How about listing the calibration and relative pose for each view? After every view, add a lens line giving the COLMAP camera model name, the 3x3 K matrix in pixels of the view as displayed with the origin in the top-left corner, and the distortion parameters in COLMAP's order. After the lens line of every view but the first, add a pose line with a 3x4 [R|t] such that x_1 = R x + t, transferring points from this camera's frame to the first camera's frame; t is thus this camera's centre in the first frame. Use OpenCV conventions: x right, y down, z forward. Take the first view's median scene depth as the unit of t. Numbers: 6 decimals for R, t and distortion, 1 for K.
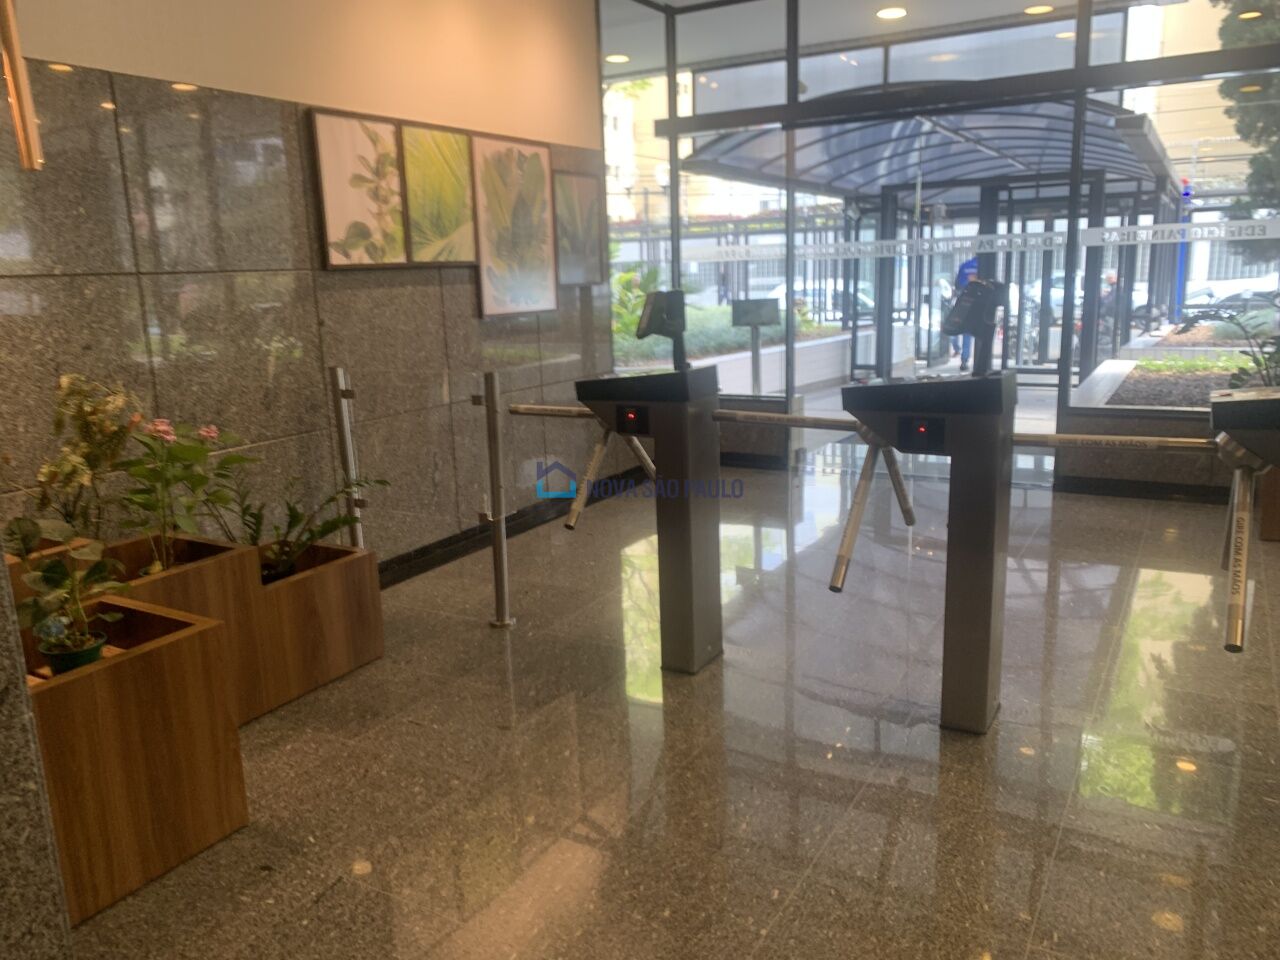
lens RADIAL K [[961.2, 0, 602.3], [0, 961.2, 477.1], [0, 0, 1]] dist [0.082458, -0.126348]
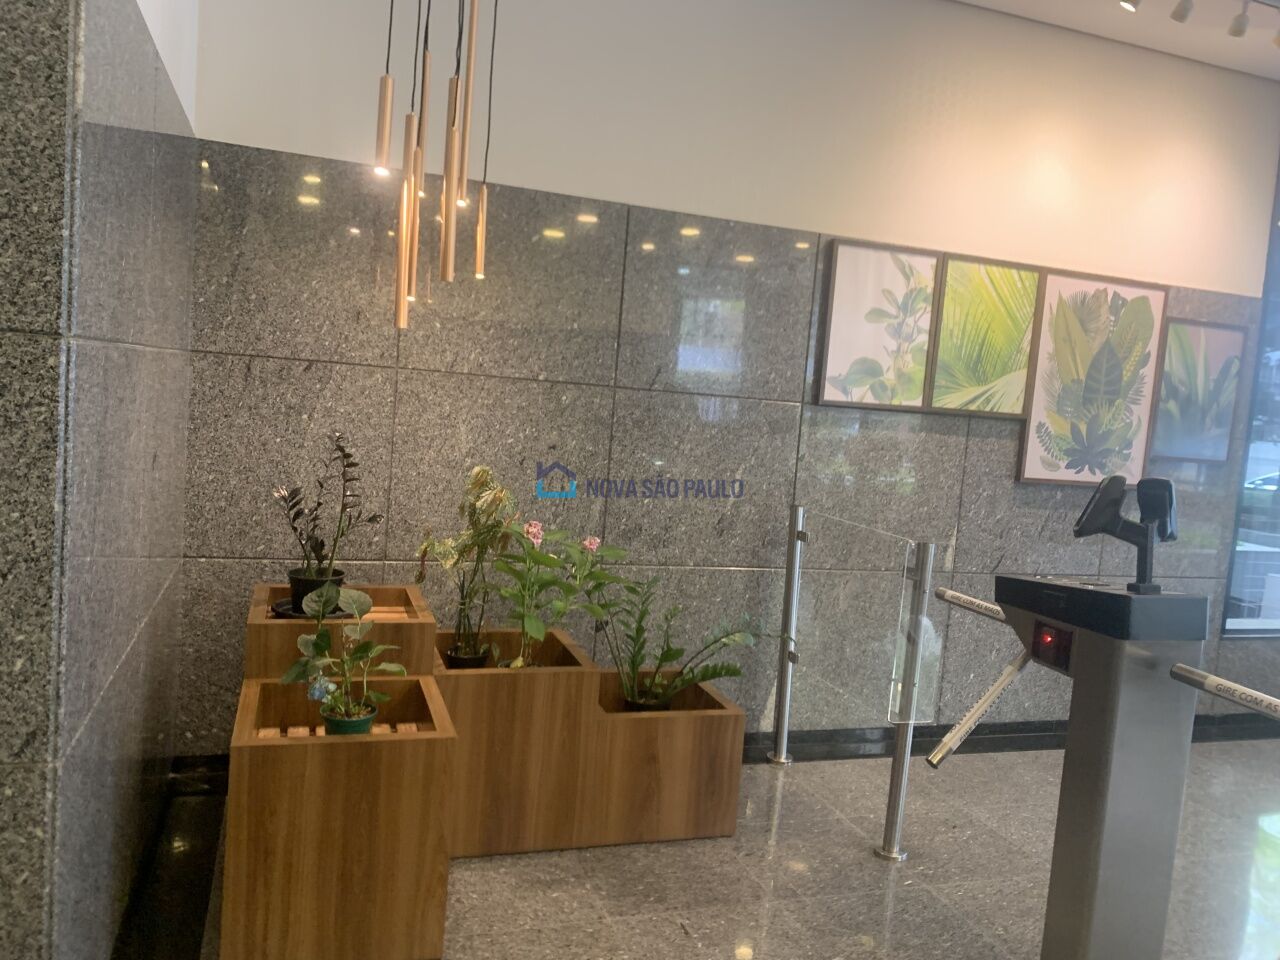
lens RADIAL K [[961.2, 0, 602.3], [0, 961.2, 477.1], [0, 0, 1]] dist [0.082458, -0.126348]
pose [[0.768434, 0.156575, -0.620478, 0.148059], [-0.240887, 0.969062, -0.053789, -0.044720], [0.592860, 0.190798, 0.782377, 0.156839]]
